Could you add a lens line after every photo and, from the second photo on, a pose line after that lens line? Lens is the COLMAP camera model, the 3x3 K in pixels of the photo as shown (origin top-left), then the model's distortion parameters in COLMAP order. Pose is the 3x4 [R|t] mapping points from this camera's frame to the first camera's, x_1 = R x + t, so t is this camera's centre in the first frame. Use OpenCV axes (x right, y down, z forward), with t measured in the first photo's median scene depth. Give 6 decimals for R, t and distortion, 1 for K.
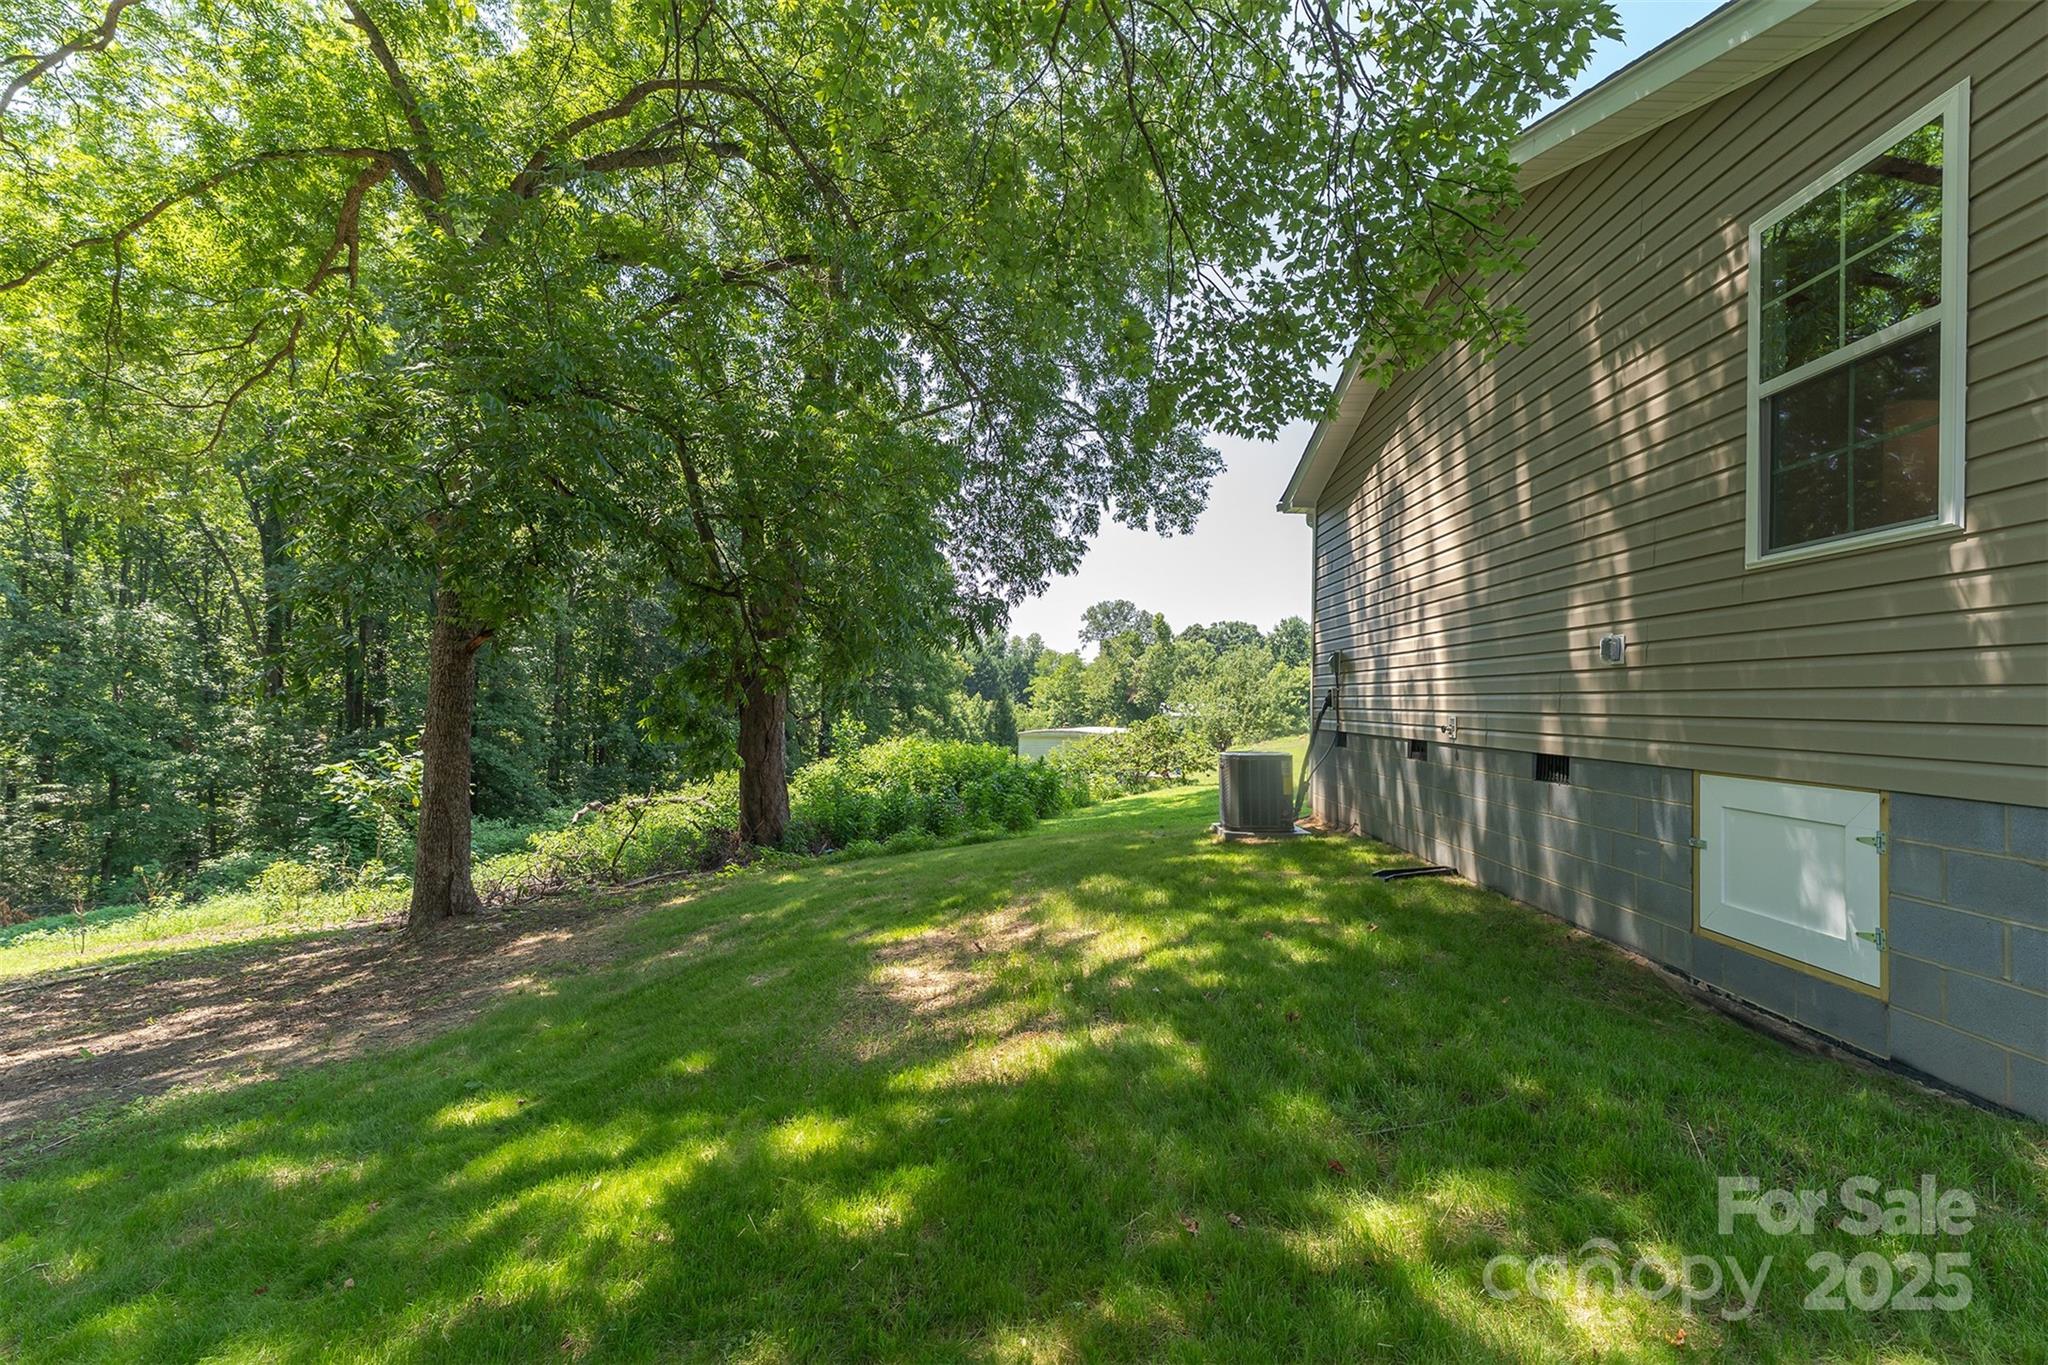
lens RADIAL K [[877.6, 0, 1020.8], [0, 877.6, 675.0], [0, 0, 1]] dist [0.000065, 0.001572]
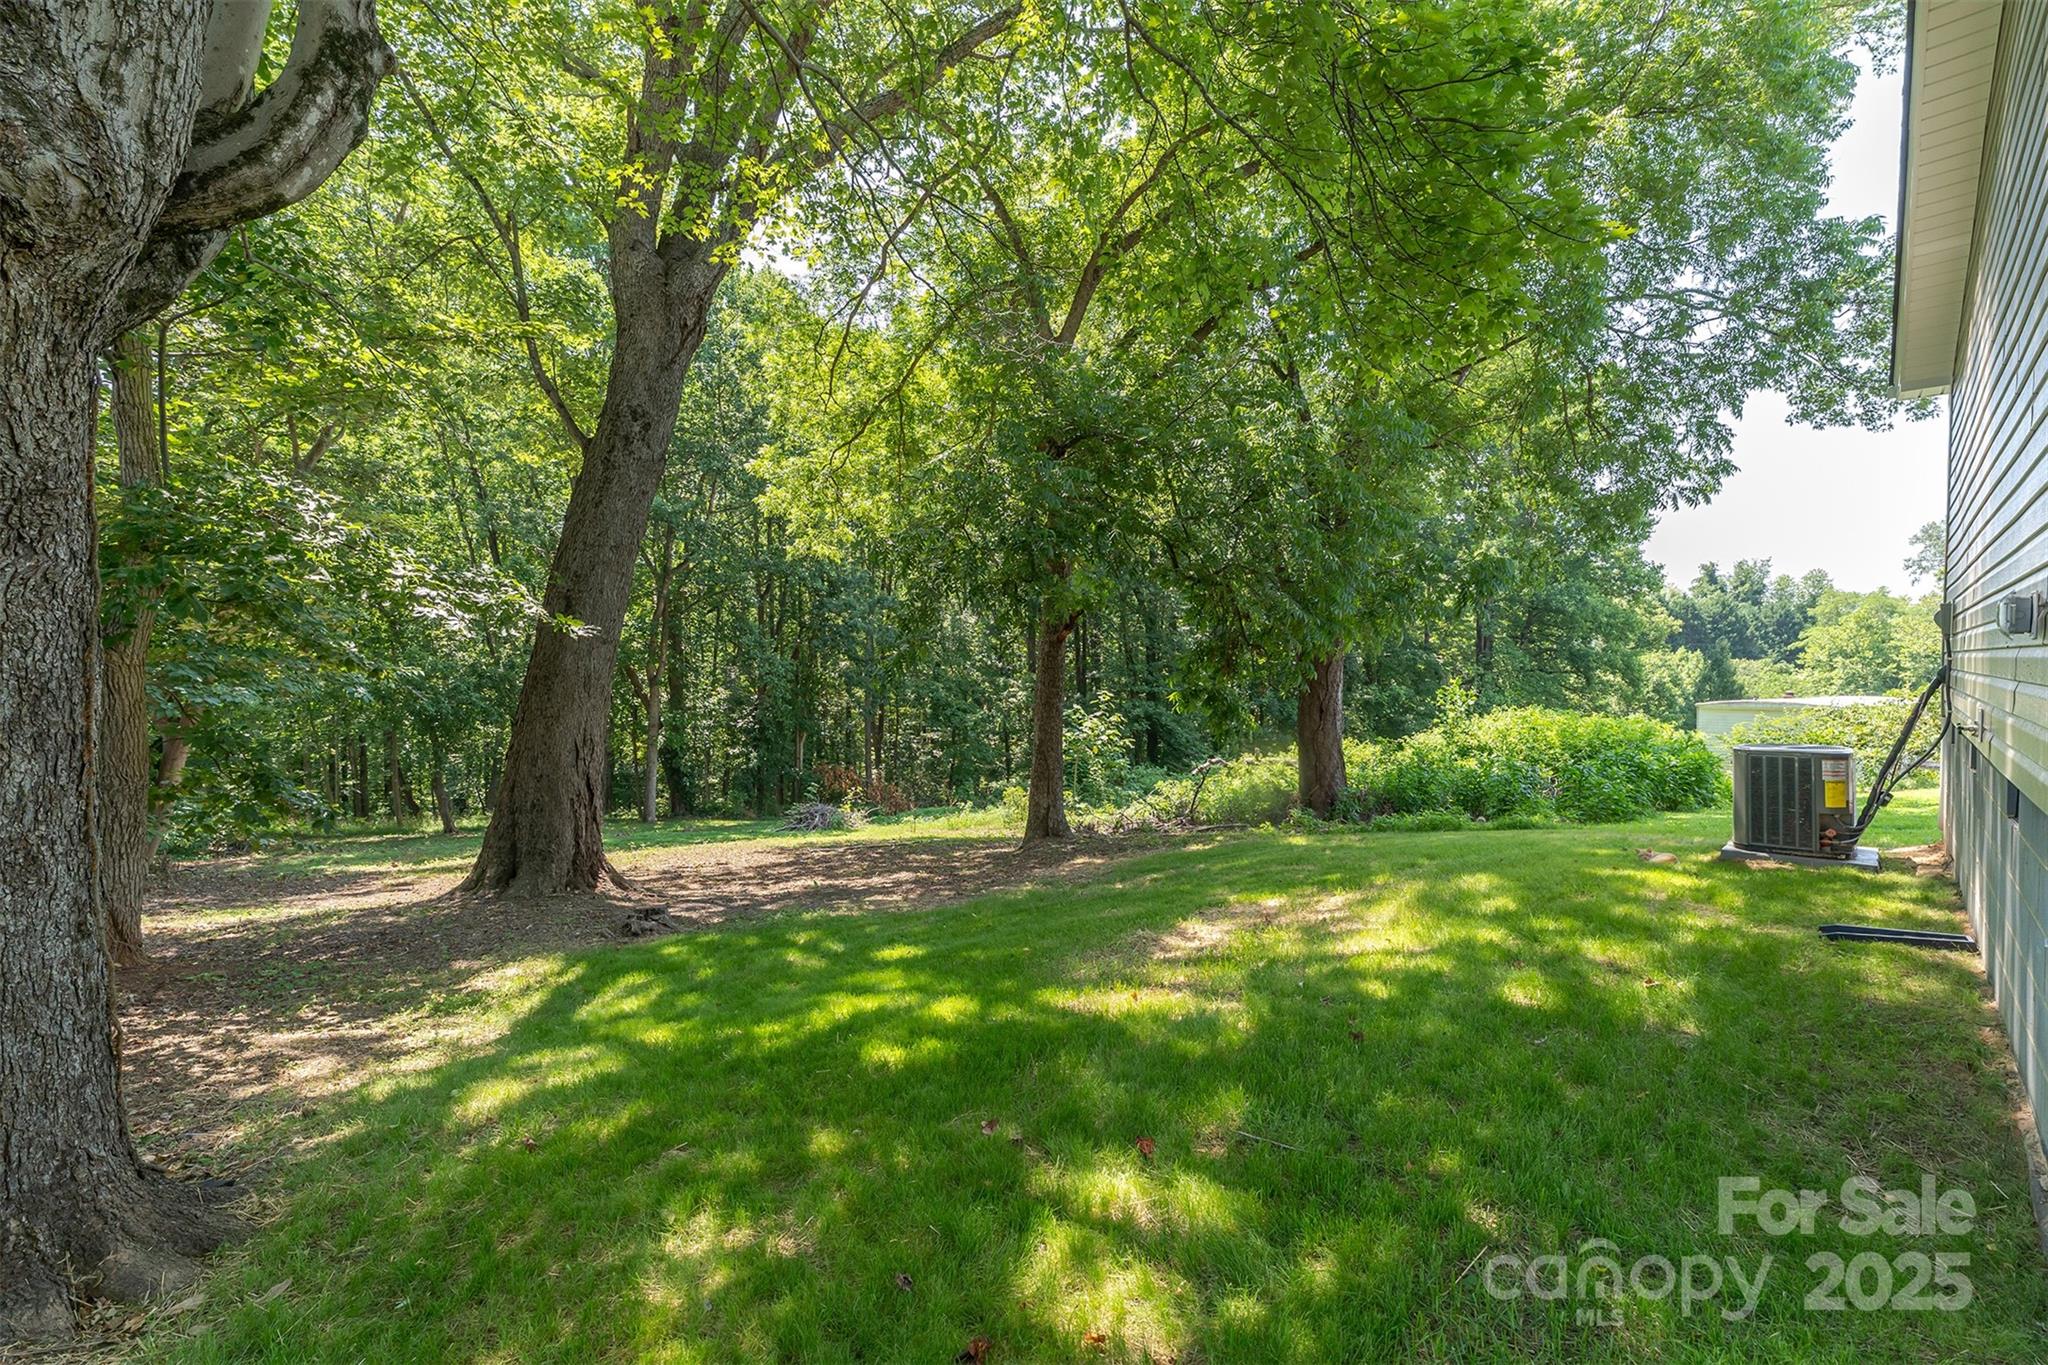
lens RADIAL K [[834.4, 0, 1030.9], [0, 834.4, 682.2], [0, 0, 1]] dist [0.004911, 0.000388]
pose [[0.729331, -0.003964, -0.684150, 0.181275], [0.037855, 0.998685, 0.034568, -0.010253], [0.683113, -0.051110, 0.728522, 0.030847]]
